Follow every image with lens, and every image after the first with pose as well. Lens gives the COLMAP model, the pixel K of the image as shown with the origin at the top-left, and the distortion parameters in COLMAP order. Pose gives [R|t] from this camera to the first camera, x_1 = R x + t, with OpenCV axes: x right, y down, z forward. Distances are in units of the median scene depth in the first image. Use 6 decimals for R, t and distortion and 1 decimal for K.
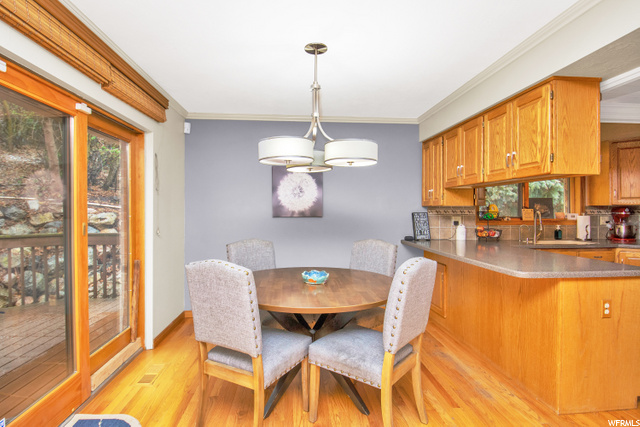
lens RADIAL K [[337.5, 0, 320.0], [0, 337.5, 213.5], [0, 0, 1]] dist [-0.016115, -0.000544]
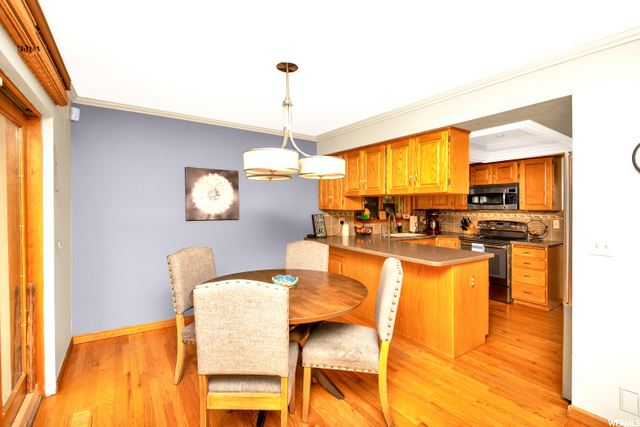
lens RADIAL K [[289.5, 0, 319.9], [0, 289.5, 205.6], [0, 0, 1]] dist [0.001044, -0.015035]
pose [[0.873757, 0.010055, 0.486258, -0.257589], [-0.004978, 0.999919, -0.011733, -0.028736], [-0.486336, 0.007831, 0.873737, 0.107970]]
